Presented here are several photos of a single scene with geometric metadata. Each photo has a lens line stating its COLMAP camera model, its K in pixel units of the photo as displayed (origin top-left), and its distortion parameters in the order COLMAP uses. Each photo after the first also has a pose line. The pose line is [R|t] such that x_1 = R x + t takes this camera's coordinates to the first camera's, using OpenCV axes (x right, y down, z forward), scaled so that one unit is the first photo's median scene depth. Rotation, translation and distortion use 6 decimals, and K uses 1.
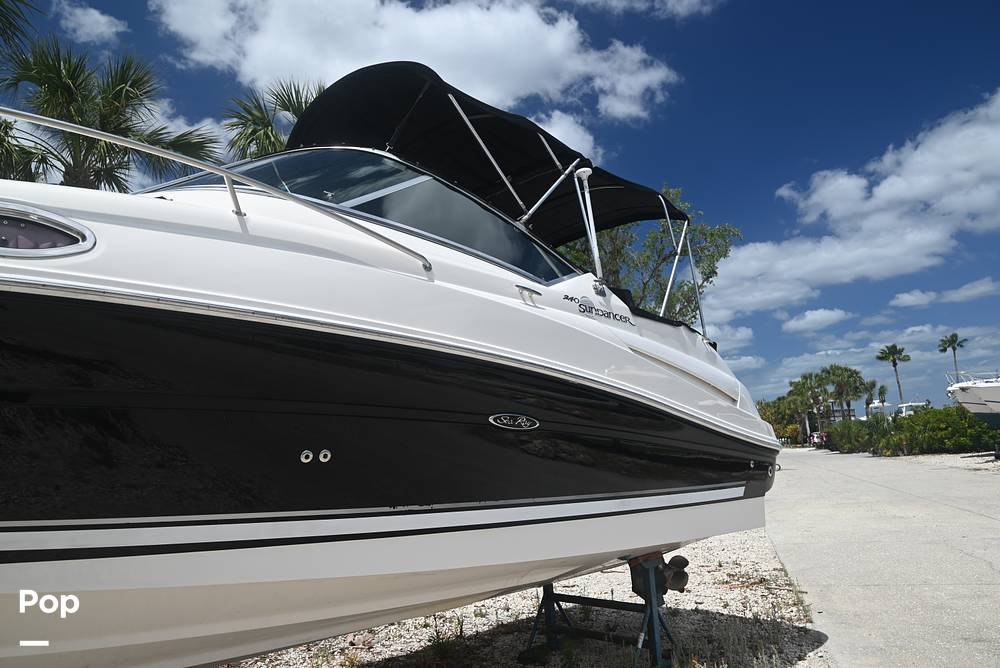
lens RADIAL K [[685.1, 0, 498.0], [0, 685.1, 332.3], [0, 0, 1]] dist [0.000509, -0.001172]
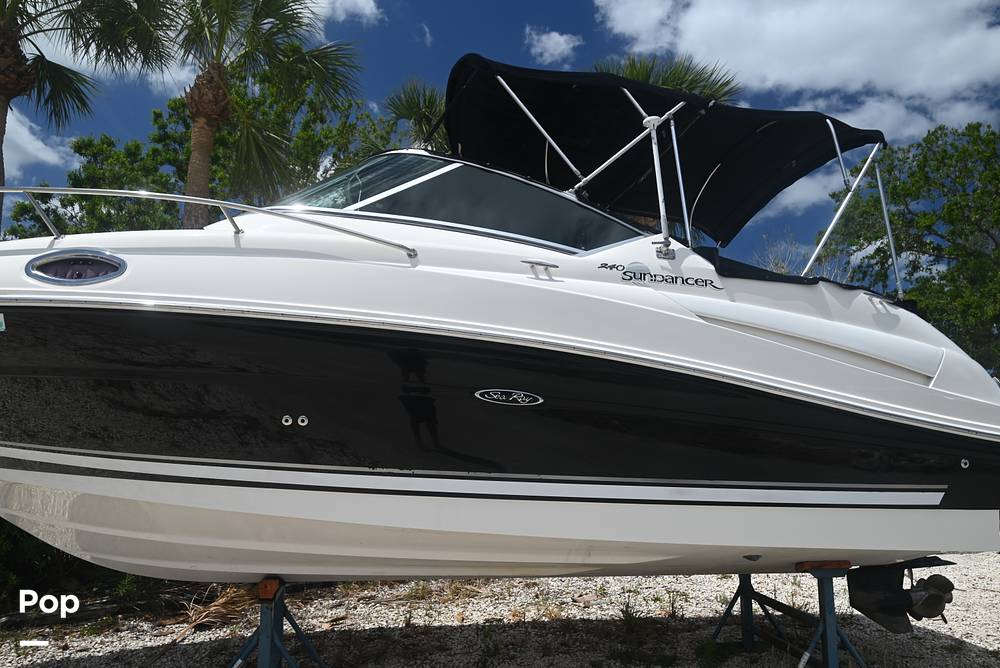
lens RADIAL K [[680.2, 0, 500.0], [0, 680.2, 334.0], [0, 0, 1]] dist [-0.004924, -0.001495]
pose [[0.802041, -0.030245, -0.596503, 0.506957], [0.056348, 0.998094, 0.025156, 0.009769], [0.594606, -0.053788, 0.802216, 0.160490]]
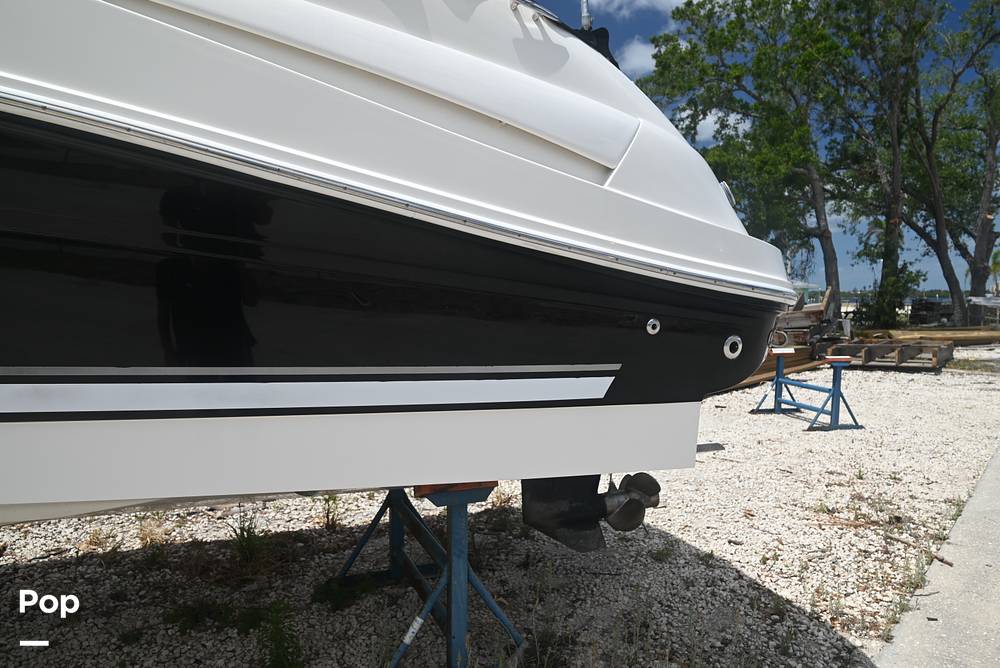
lens RADIAL K [[680.2, 0, 500.0], [0, 680.2, 334.0], [0, 0, 1]] dist [-0.004924, -0.001495]
pose [[0.918851, 0.087215, -0.384845, 0.551835], [0.008865, 0.970461, 0.241095, 0.119148], [0.394504, -0.224942, 0.890936, 0.734649]]
